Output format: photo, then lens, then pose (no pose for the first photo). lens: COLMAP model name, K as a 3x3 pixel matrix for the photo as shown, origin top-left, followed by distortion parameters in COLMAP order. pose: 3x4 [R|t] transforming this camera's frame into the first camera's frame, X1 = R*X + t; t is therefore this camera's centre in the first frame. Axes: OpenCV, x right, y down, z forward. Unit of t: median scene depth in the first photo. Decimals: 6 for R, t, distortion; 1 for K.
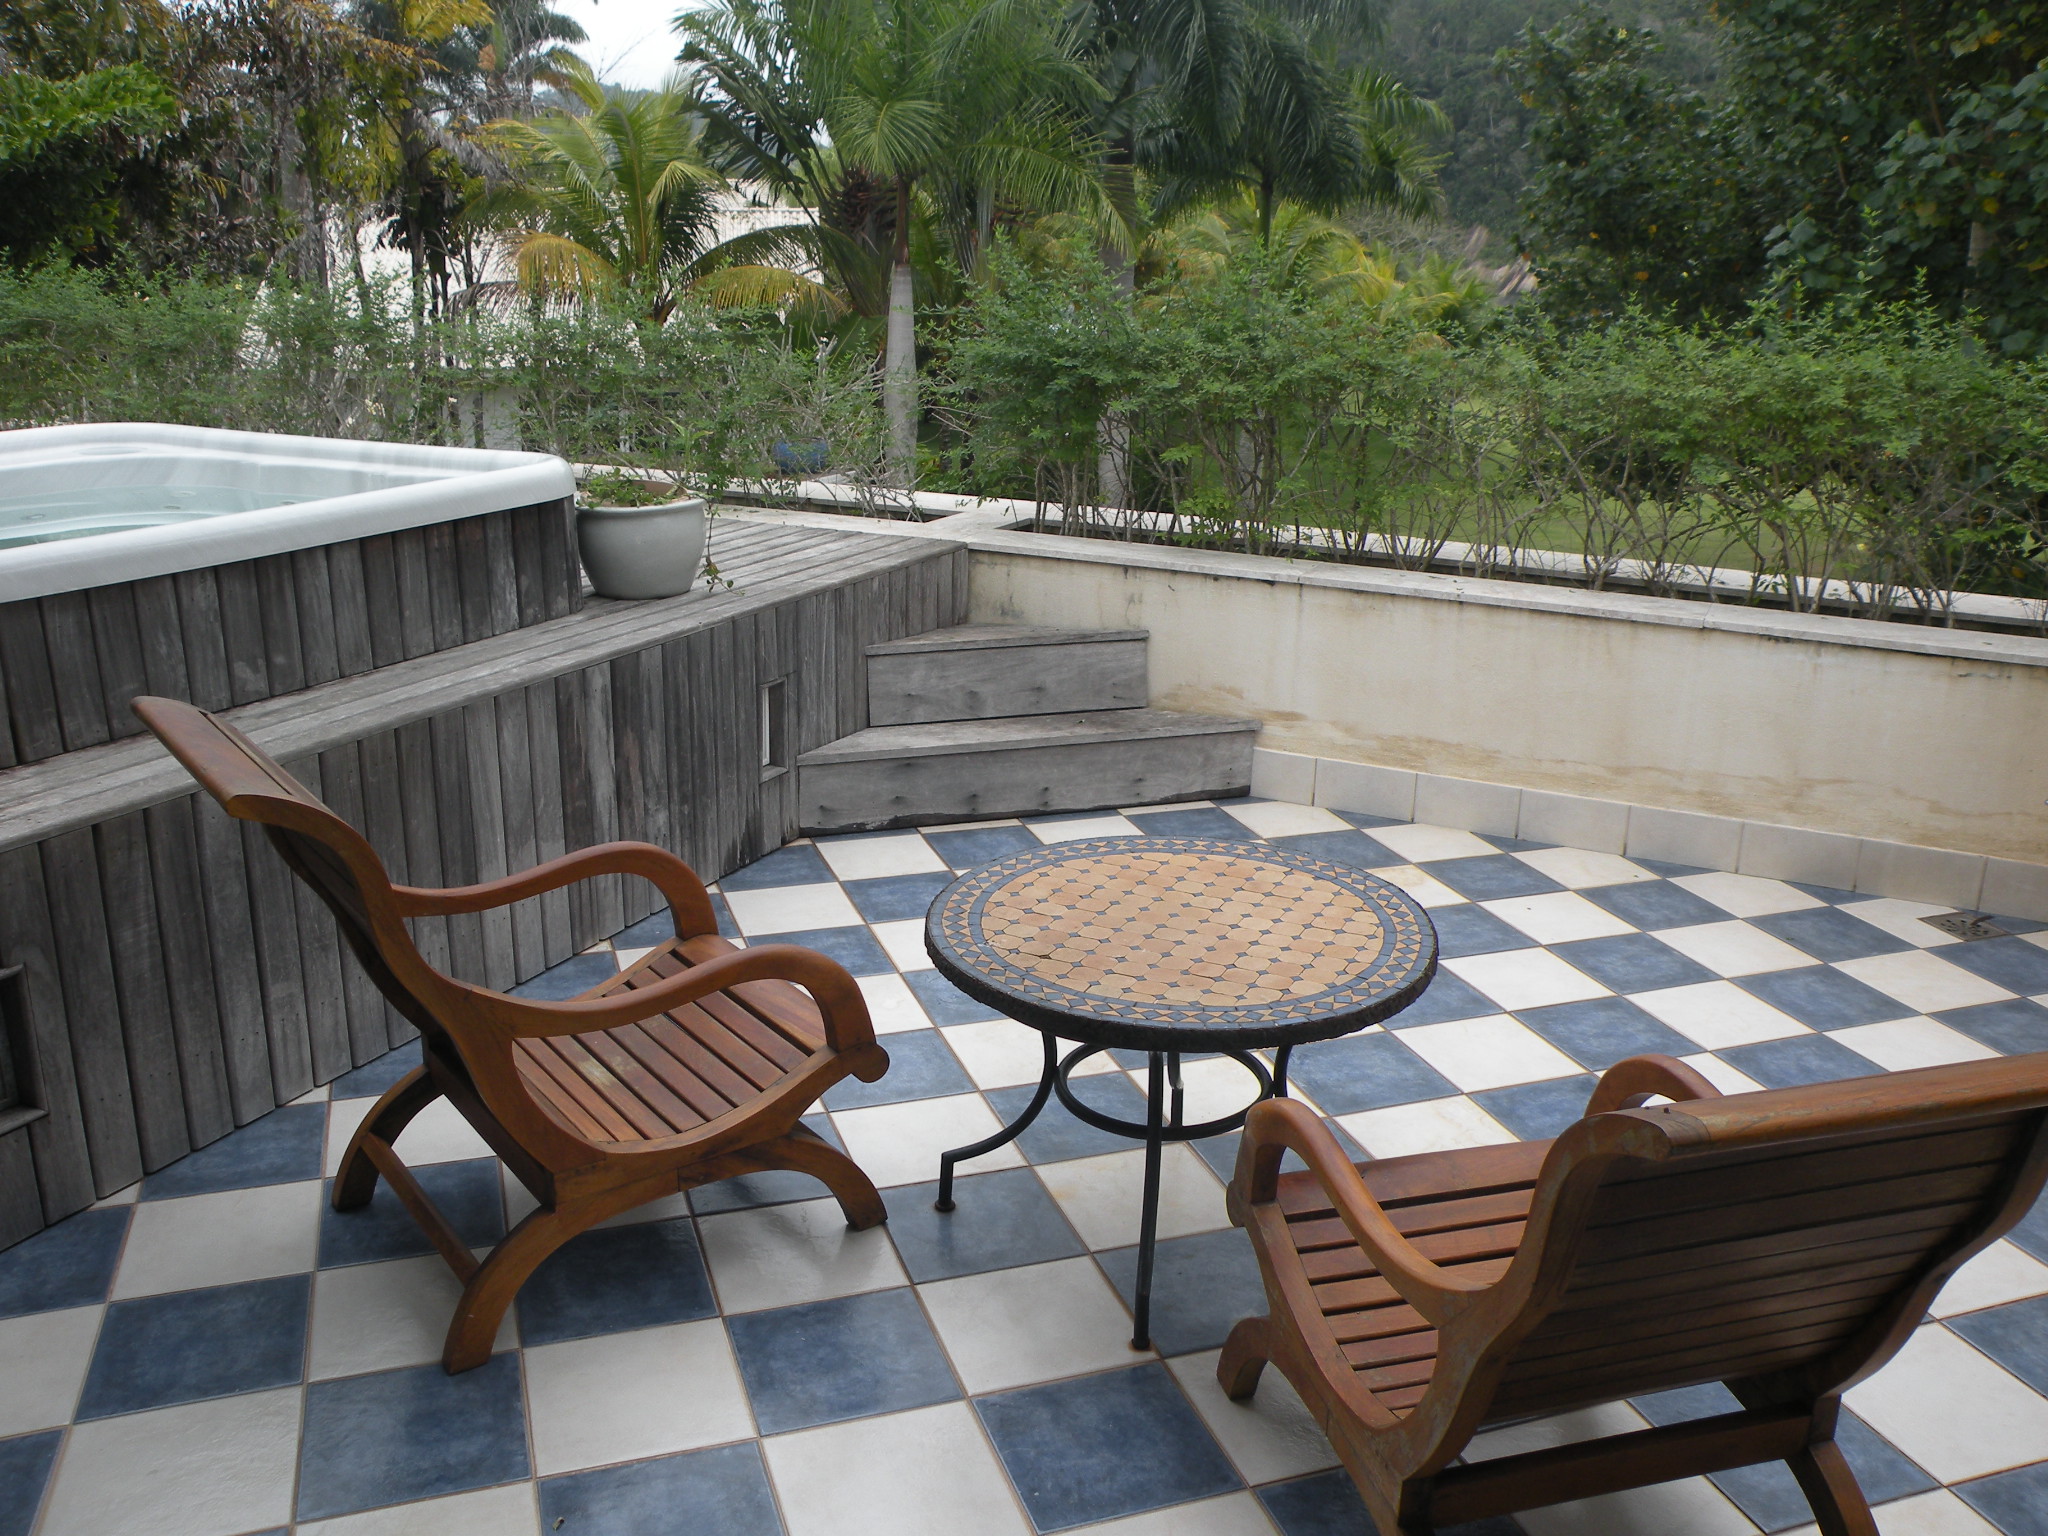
lens RADIAL K [[1768.4, 0, 1024.0], [0, 1768.4, 768.0], [0, 0, 1]] dist [-0.172087, 0.216963]
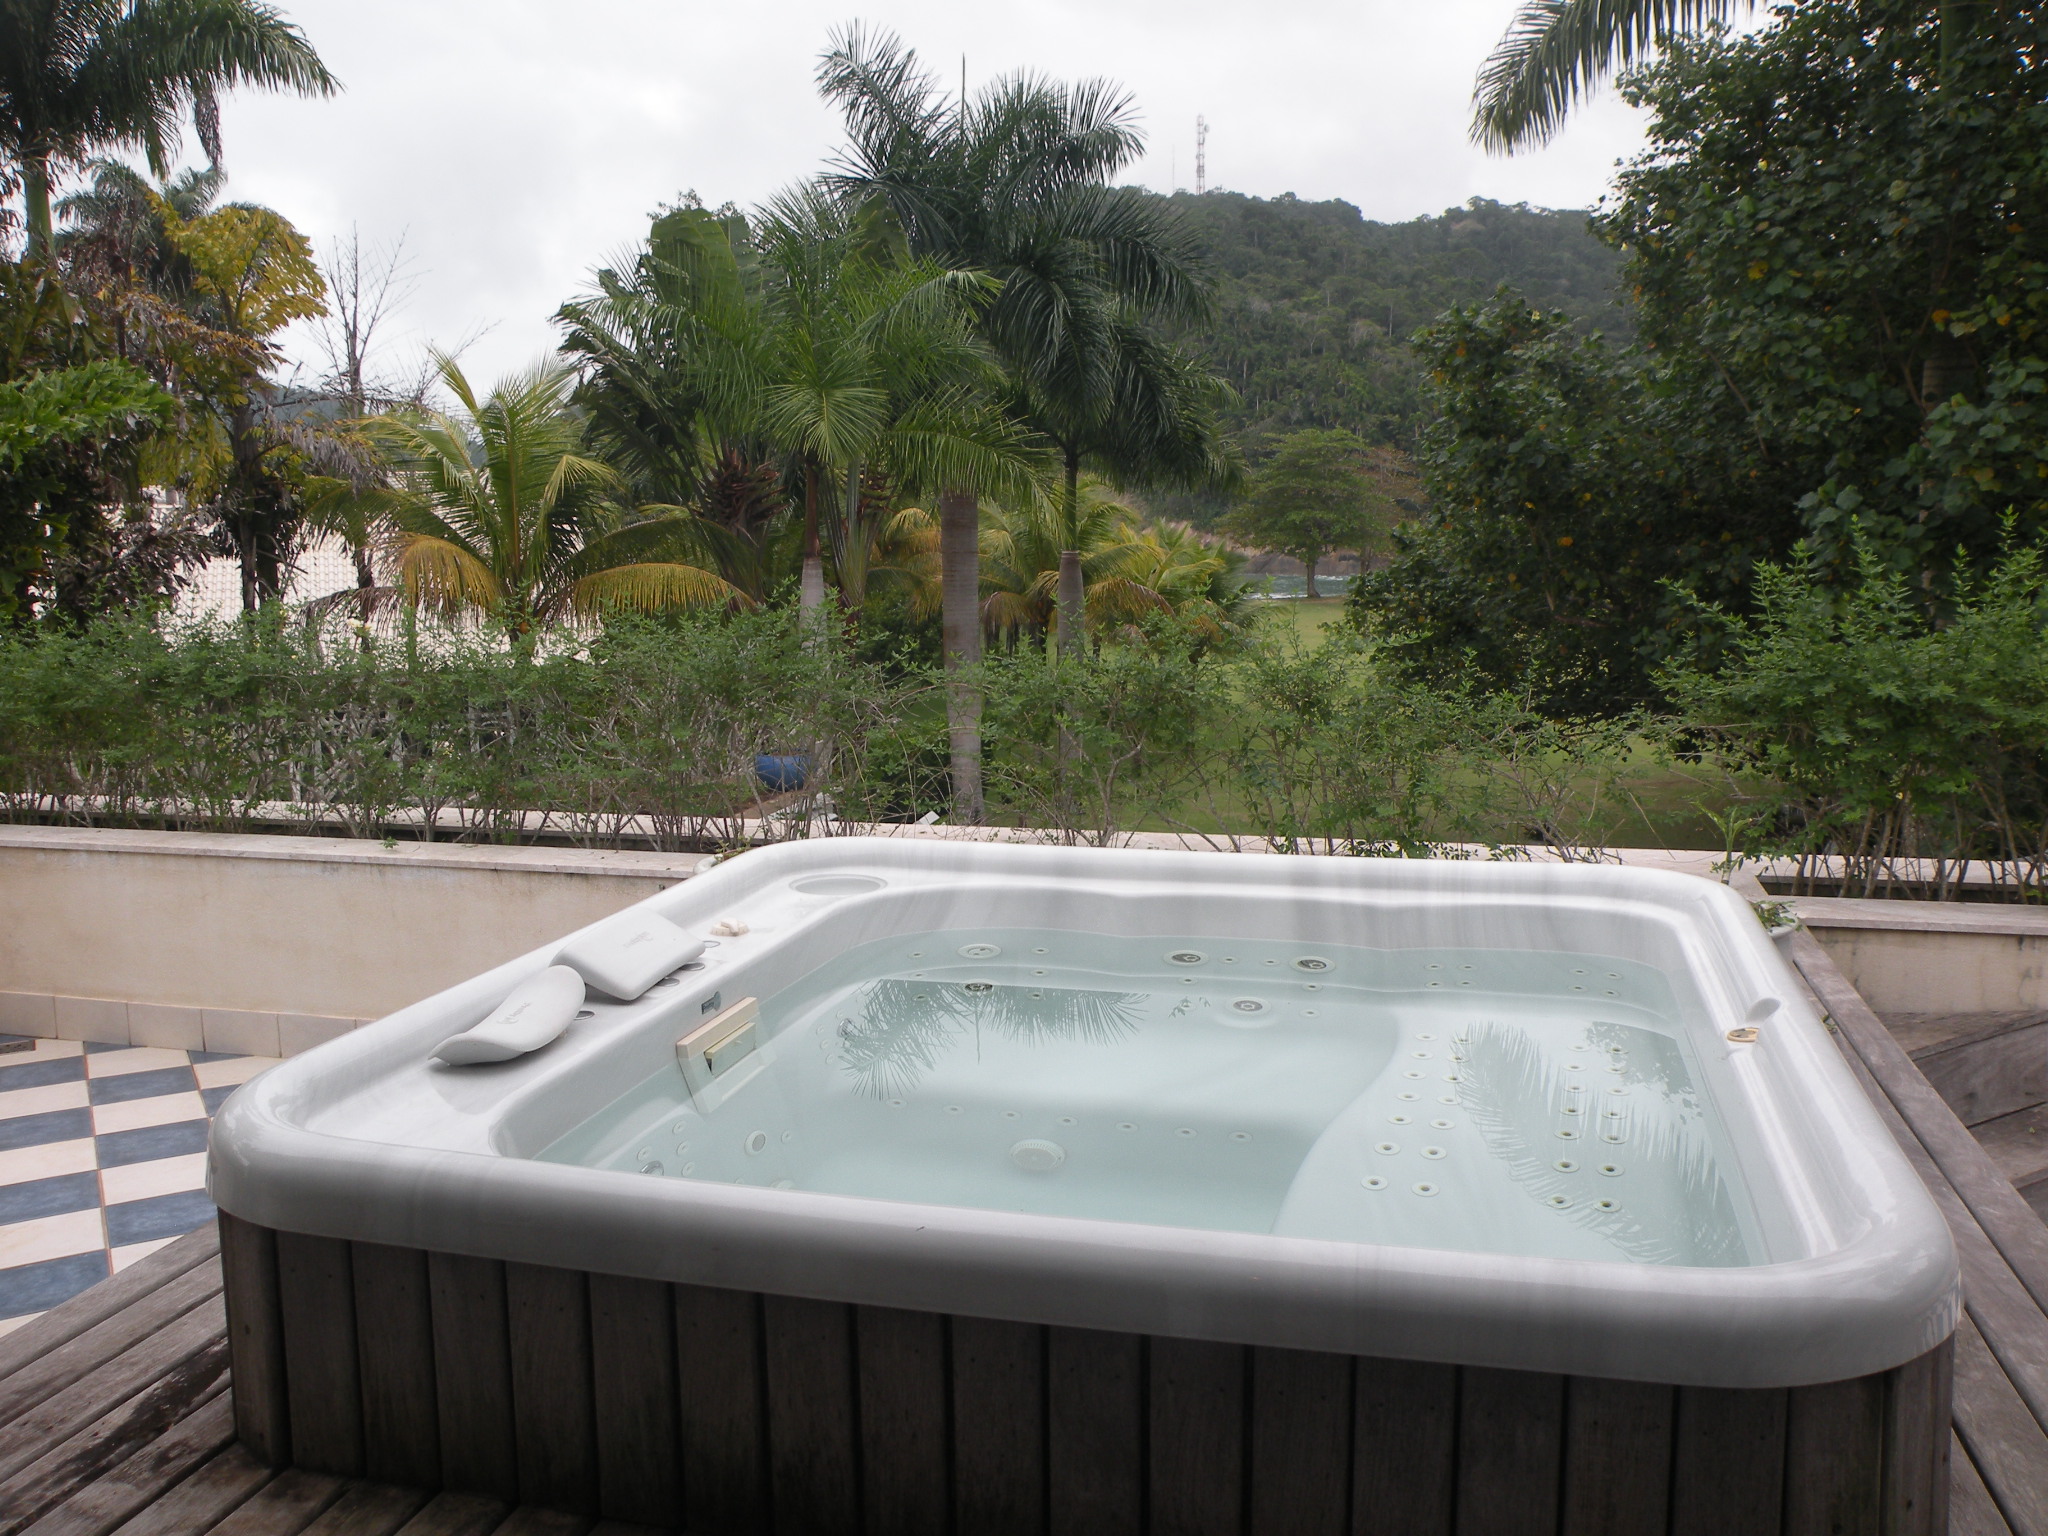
lens RADIAL K [[1768.4, 0, 1024.0], [0, 1768.4, 768.0], [0, 0, 1]] dist [-0.172087, 0.216963]
pose [[0.979139, -0.056623, 0.195140, -0.171879], [0.085529, 0.986014, -0.143042, -0.035893], [-0.184311, 0.156748, 0.970288, 0.086623]]
